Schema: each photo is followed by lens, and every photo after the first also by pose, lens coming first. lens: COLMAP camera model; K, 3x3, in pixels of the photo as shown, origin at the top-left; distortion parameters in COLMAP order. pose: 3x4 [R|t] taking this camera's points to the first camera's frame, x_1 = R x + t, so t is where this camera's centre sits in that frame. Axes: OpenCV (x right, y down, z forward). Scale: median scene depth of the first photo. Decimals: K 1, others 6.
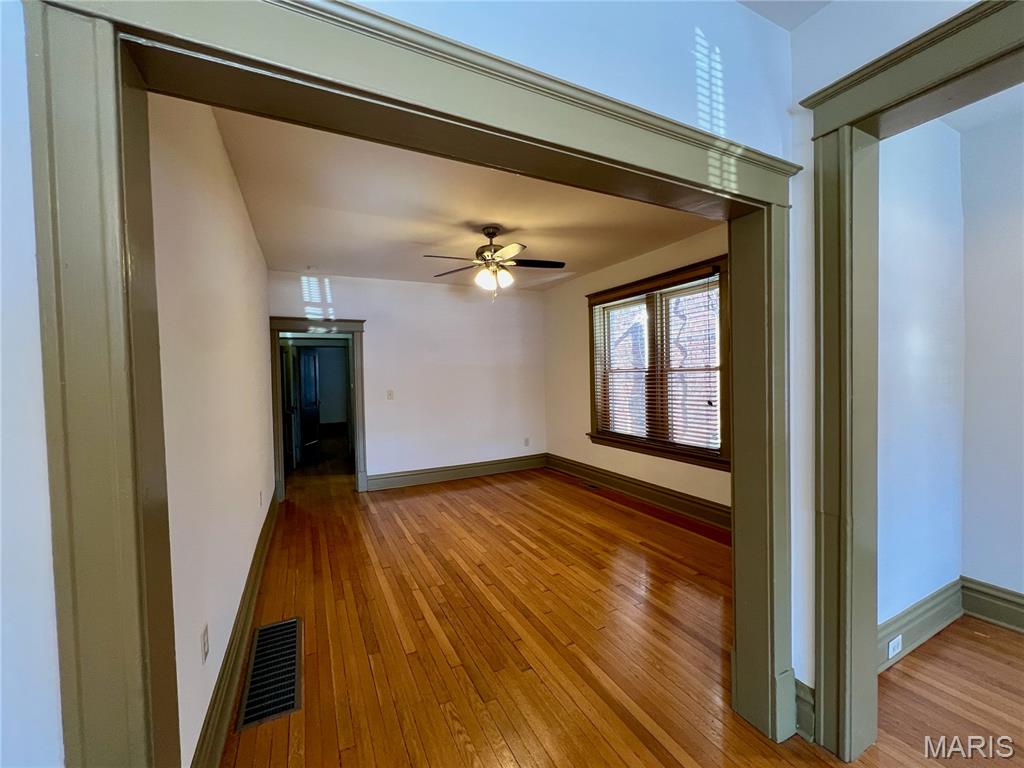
lens RADIAL K [[410.6, 0, 512.0], [0, 410.6, 384.0], [0, 0, 1]] dist [-0.001269, -0.000158]
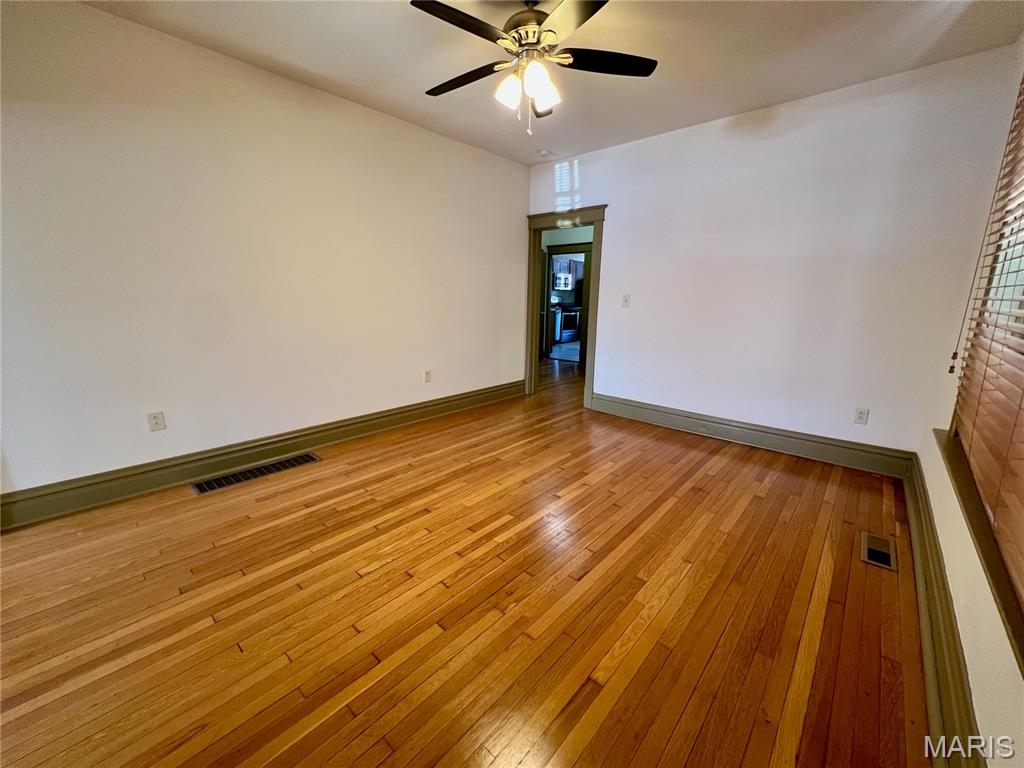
lens RADIAL K [[411.5, 0, 512.0], [0, 411.5, 384.0], [0, 0, 1]] dist [0.000077, -0.000026]
pose [[0.364588, 0.224551, -0.903688, 0.539860], [-0.038779, 0.973308, 0.226205, 0.018663], [0.930361, -0.047427, 0.363565, 0.741156]]
